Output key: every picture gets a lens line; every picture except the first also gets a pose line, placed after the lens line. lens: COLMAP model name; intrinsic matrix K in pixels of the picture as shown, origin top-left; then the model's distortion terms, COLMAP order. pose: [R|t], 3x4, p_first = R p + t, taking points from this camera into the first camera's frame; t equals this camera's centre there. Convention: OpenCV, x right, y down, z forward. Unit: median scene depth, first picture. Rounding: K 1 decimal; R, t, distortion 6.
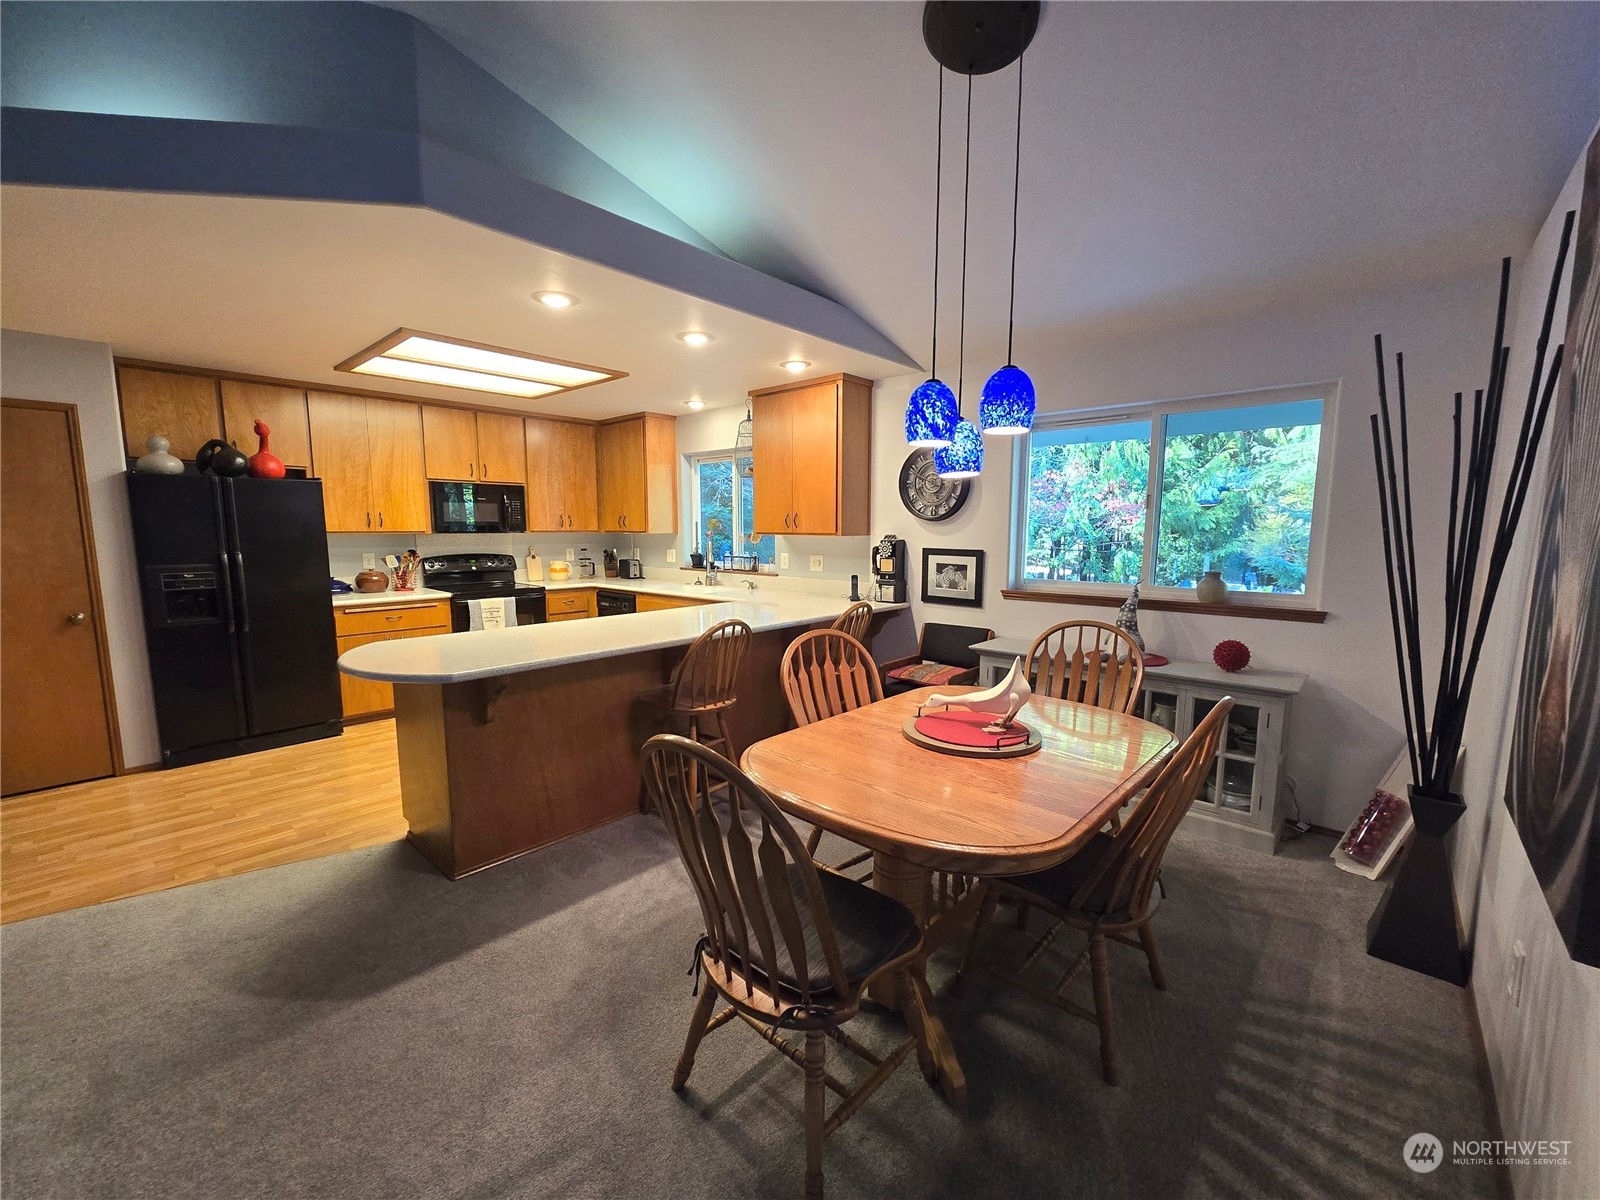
lens RADIAL K [[658.0, 0, 799.4], [0, 658.0, 605.9], [0, 0, 1]] dist [-0.000206, 0.001261]
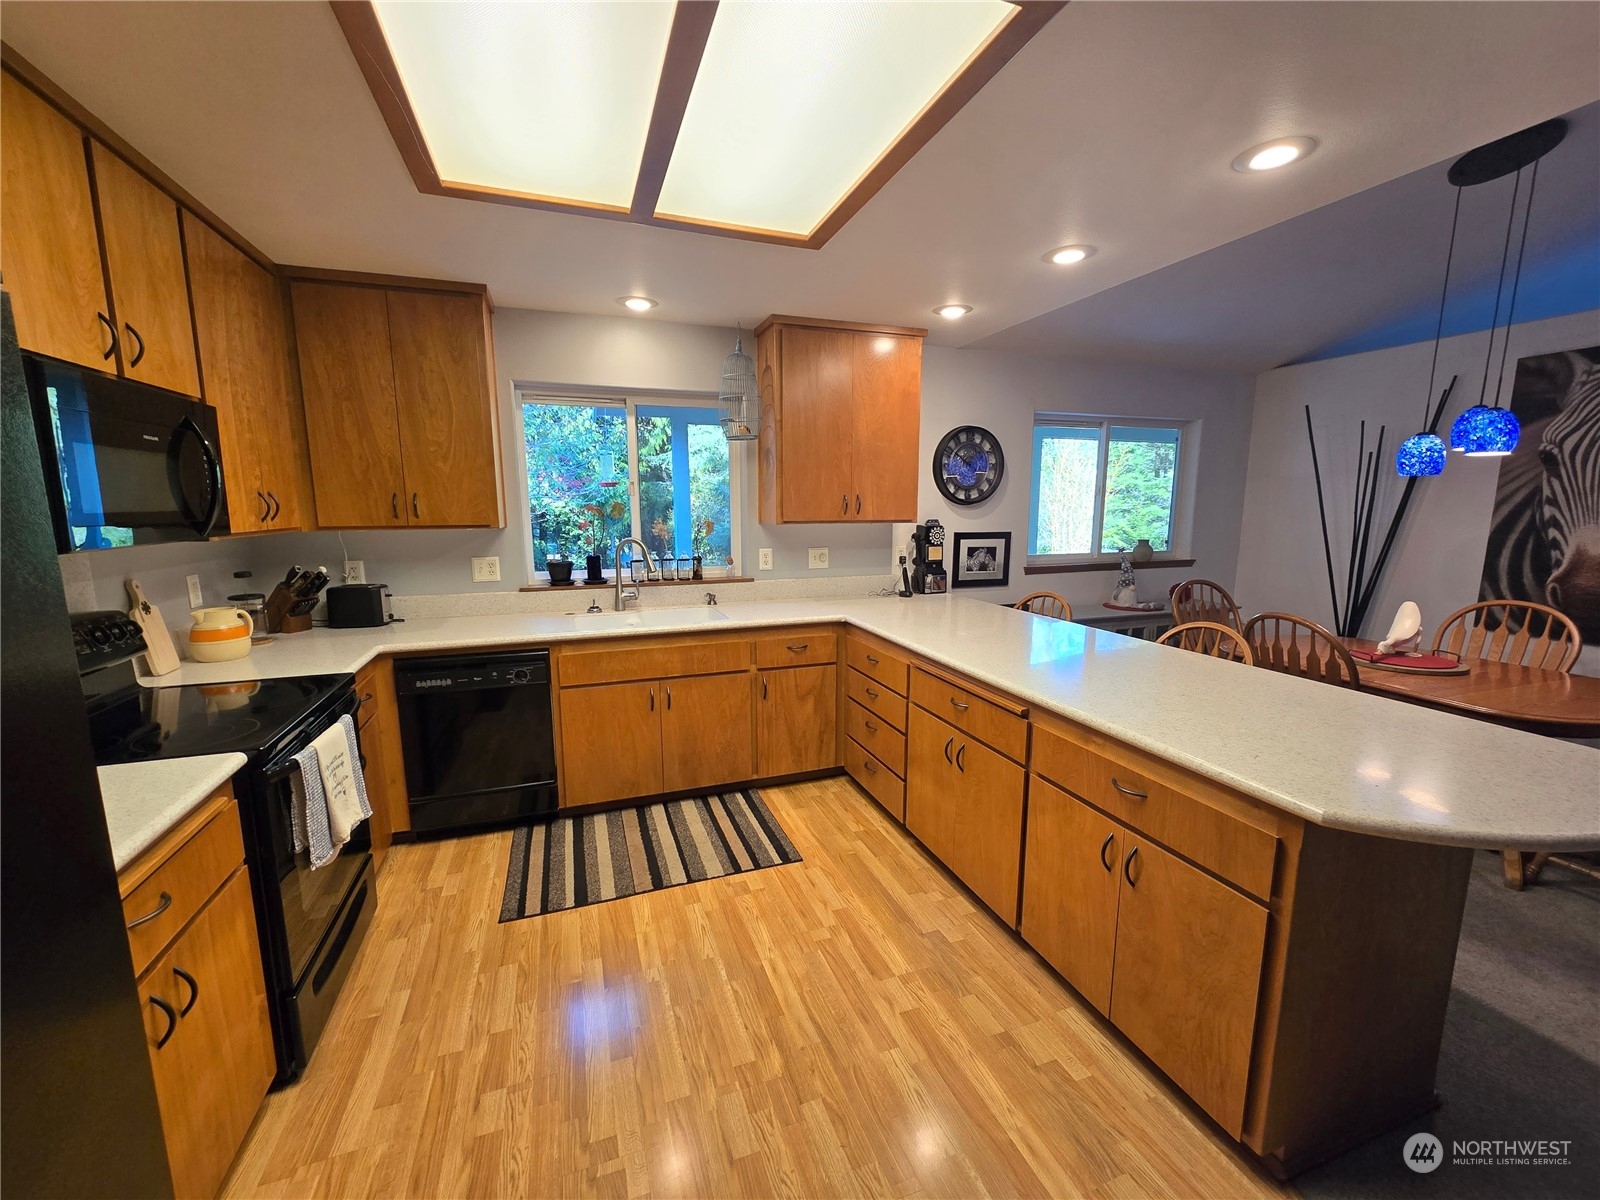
lens RADIAL K [[658.0, 0, 802.2], [0, 658.0, 606.0], [0, 0, 1]] dist [-0.000206, 0.001261]
pose [[0.468766, -0.141391, 0.871933, -0.748218], [0.108035, 0.988873, 0.102272, -0.100282], [-0.876691, 0.046258, 0.478825, 0.707107]]
